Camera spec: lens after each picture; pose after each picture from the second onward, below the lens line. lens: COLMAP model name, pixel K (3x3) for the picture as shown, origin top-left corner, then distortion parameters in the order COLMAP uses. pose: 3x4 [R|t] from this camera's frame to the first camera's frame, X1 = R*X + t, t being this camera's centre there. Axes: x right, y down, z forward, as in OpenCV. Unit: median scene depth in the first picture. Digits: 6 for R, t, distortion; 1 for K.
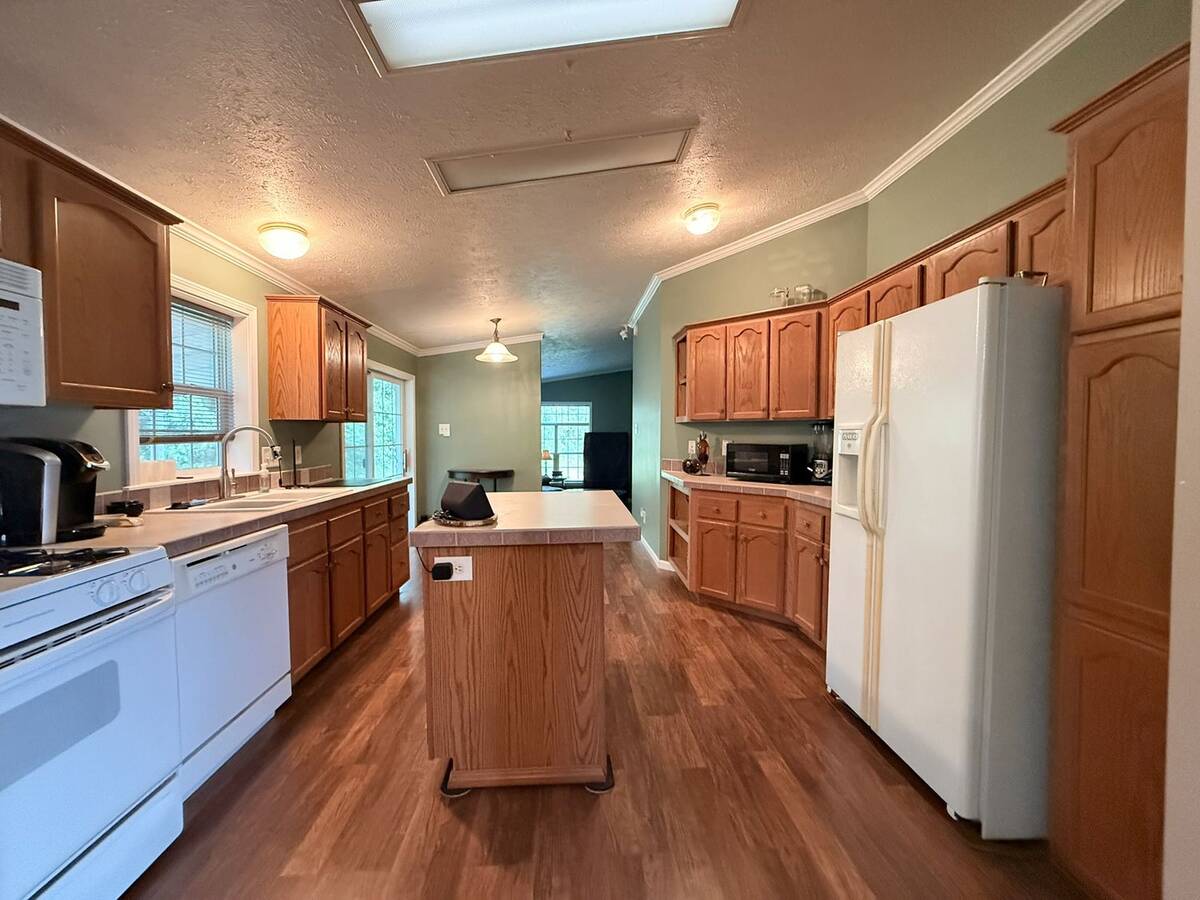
lens RADIAL K [[481.1, 0, 597.2], [0, 481.1, 447.3], [0, 0, 1]] dist [-0.010588, 0.005140]
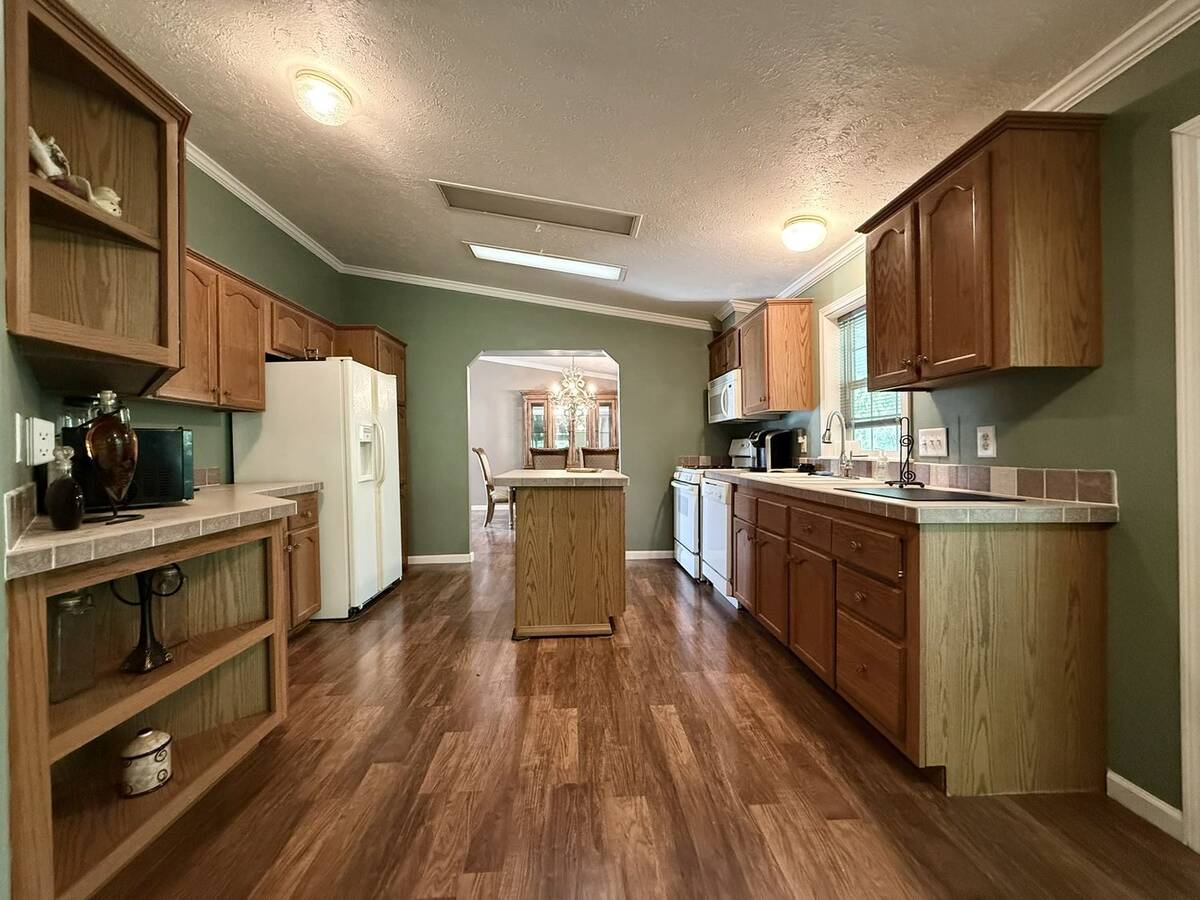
lens RADIAL K [[481.1, 0, 597.2], [0, 481.1, 447.3], [0, 0, 1]] dist [-0.010588, 0.005140]
pose [[-0.999876, 0.011930, 0.010290, -0.200519], [0.012172, 0.999644, 0.023736, 0.004928], [-0.010004, 0.023859, -0.999665, 2.031389]]
